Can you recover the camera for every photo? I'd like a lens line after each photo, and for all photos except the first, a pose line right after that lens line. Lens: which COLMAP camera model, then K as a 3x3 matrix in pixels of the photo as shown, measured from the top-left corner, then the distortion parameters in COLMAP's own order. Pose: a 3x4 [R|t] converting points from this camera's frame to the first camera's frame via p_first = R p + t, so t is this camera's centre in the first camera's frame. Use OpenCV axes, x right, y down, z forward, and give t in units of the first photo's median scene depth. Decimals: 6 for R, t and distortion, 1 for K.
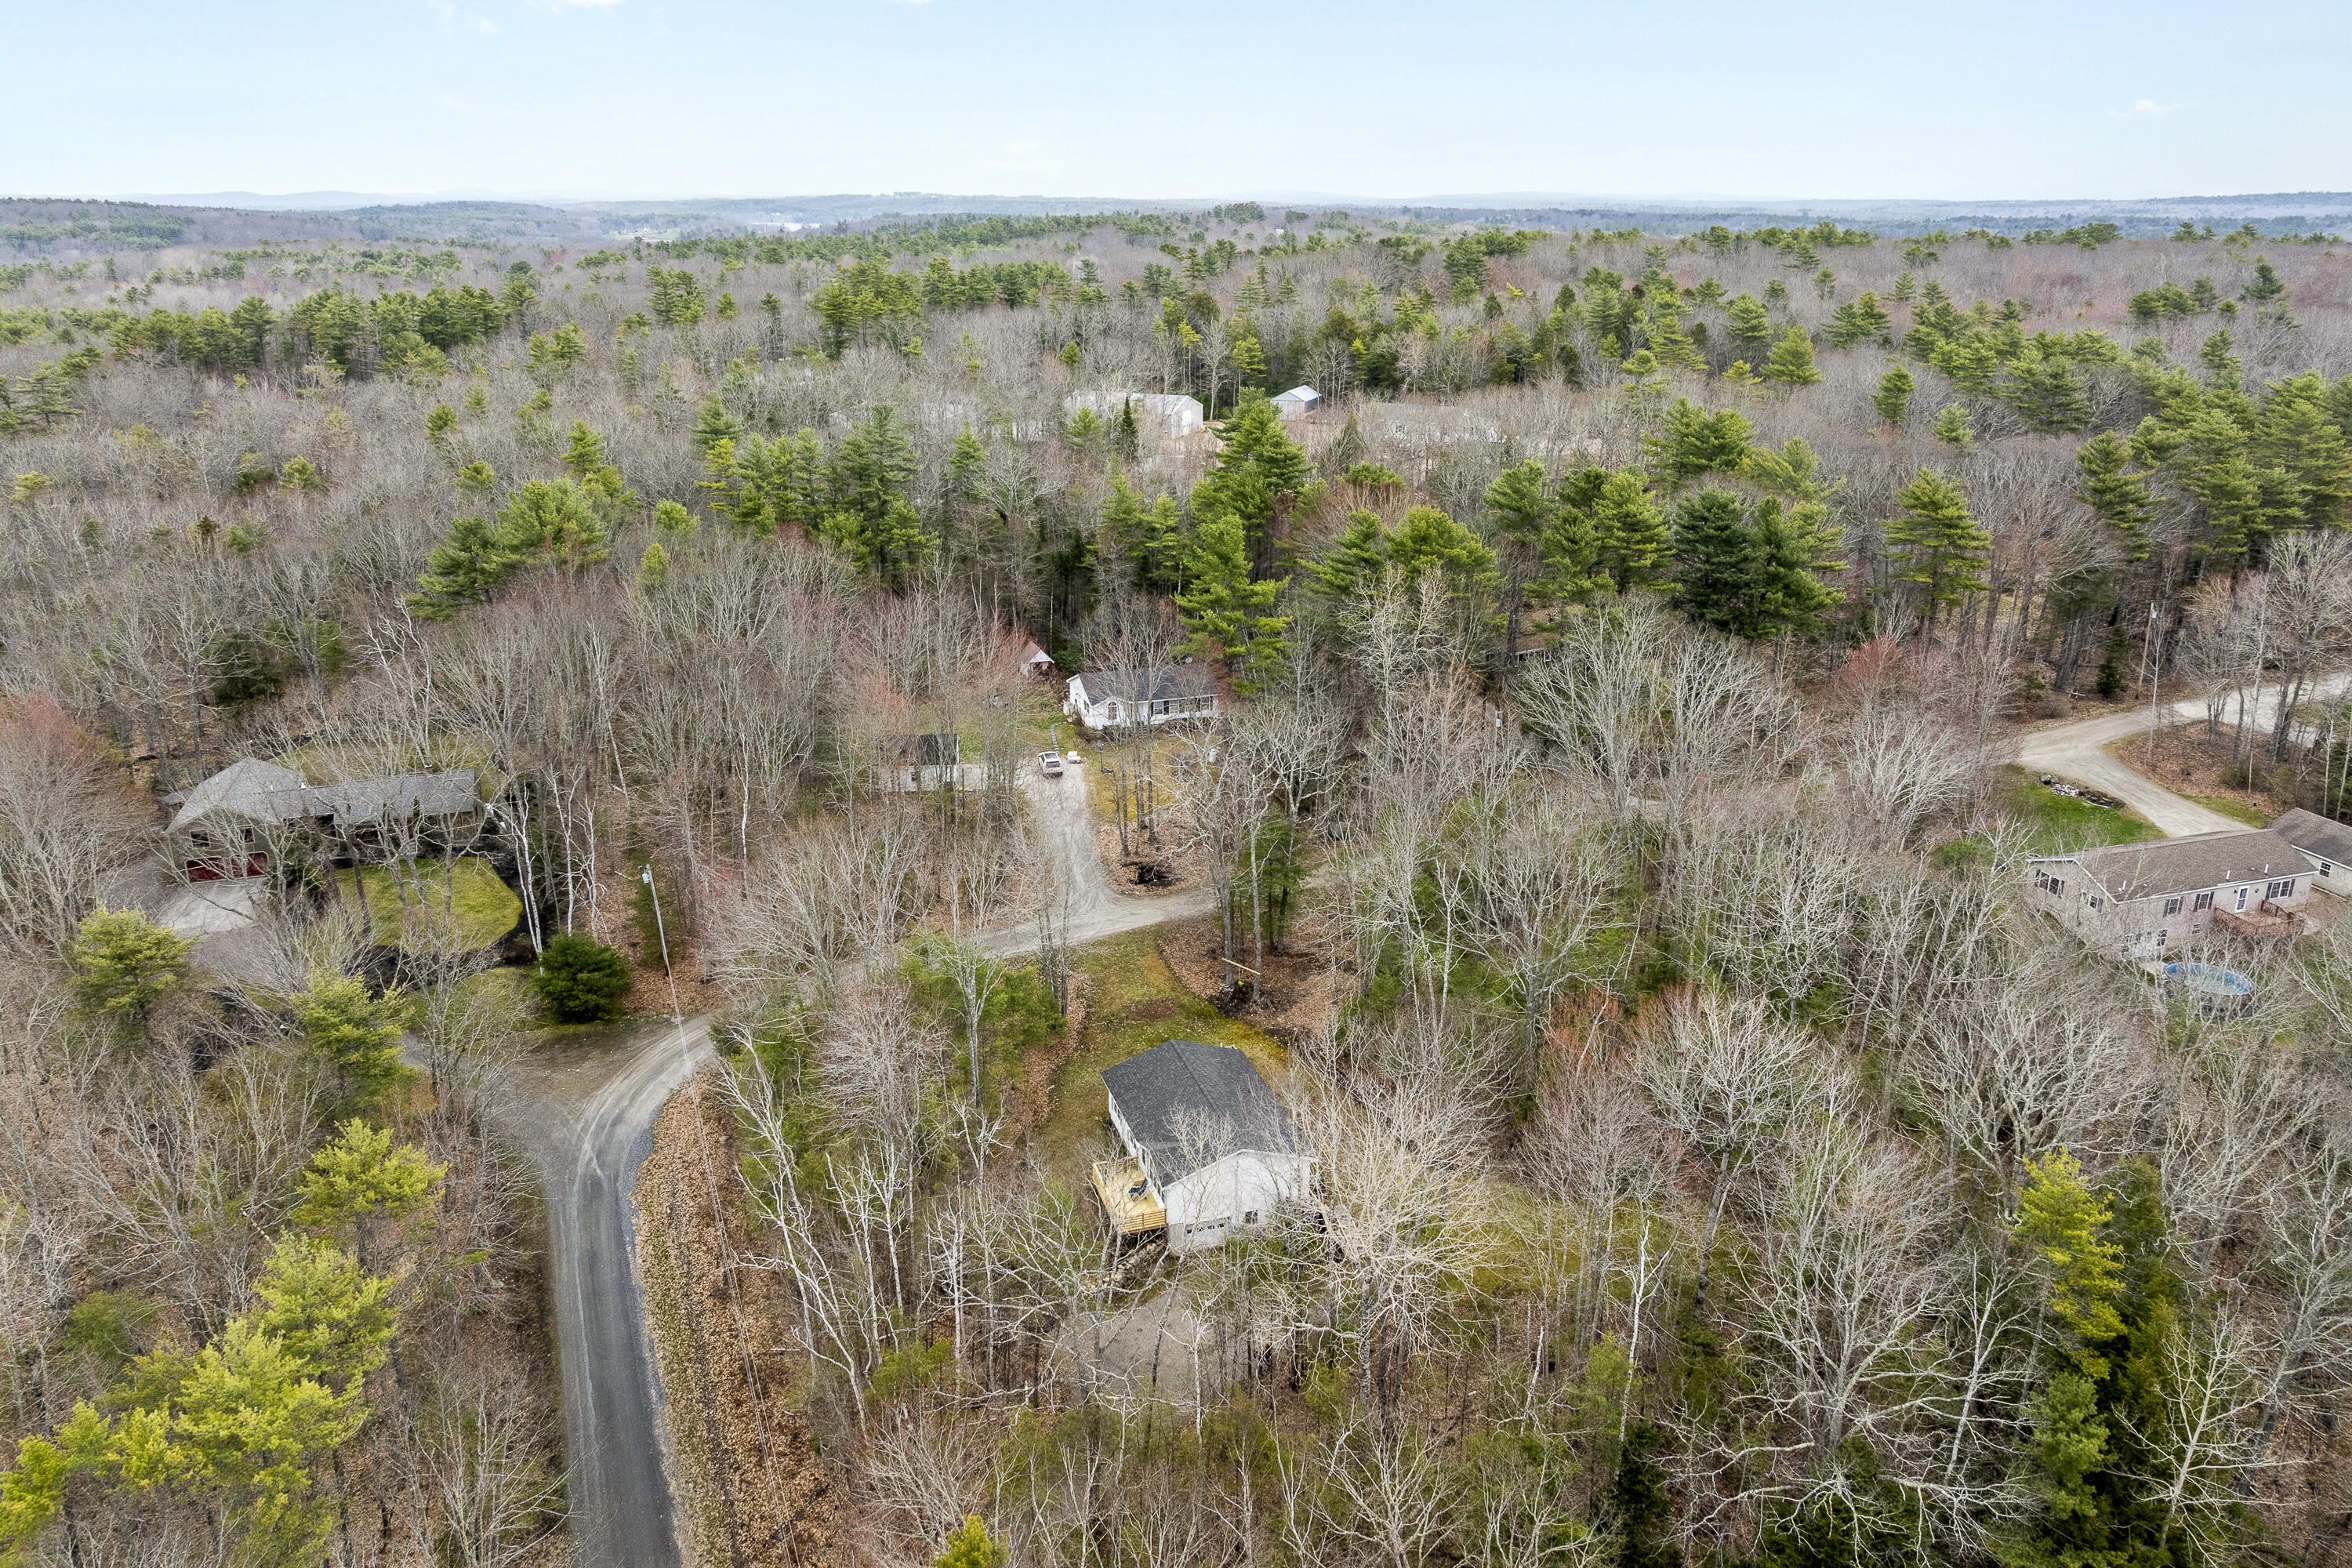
lens RADIAL K [[1621.1, 0, 1176.0], [0, 1621.1, 784.0], [0, 0, 1]] dist [-0.002763, 0.001357]
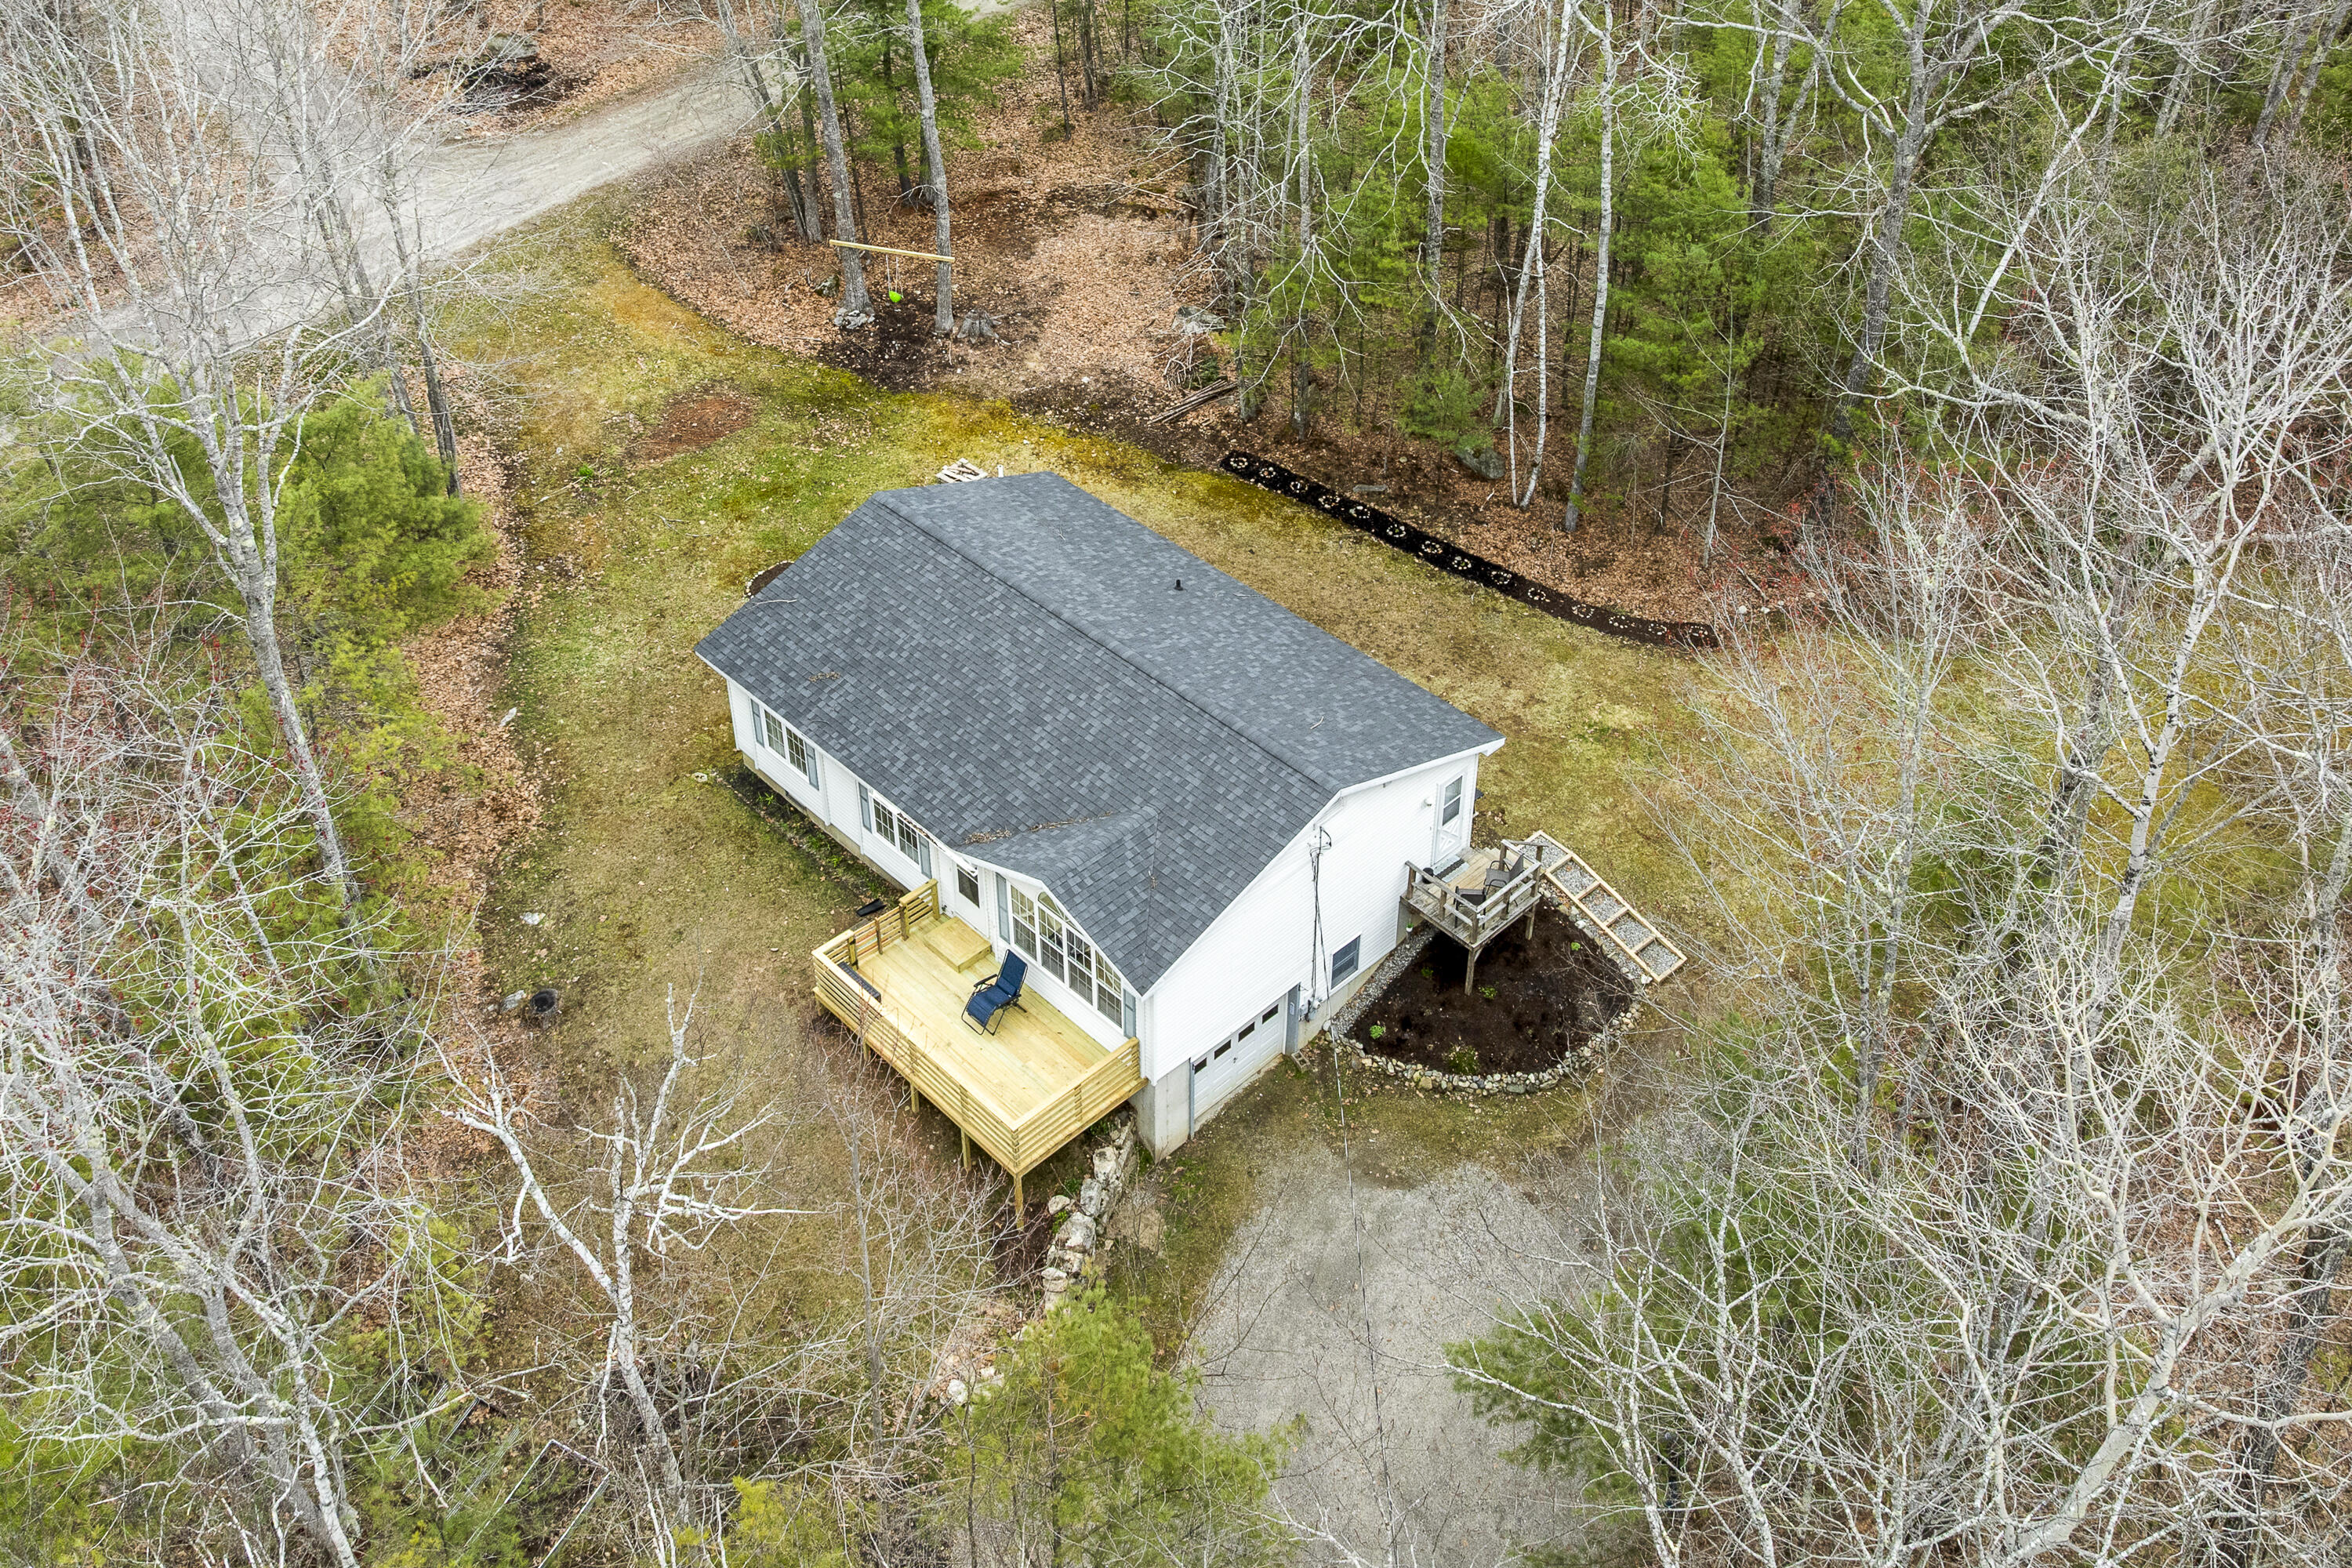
lens RADIAL K [[1621.1, 0, 1176.0], [0, 1621.1, 784.0], [0, 0, 1]] dist [-0.002763, 0.001357]
pose [[0.876051, -0.322059, 0.358904, -0.085445], [0.145759, 0.886316, 0.439543, 0.073487], [-0.459661, -0.332748, 0.823402, 0.679393]]
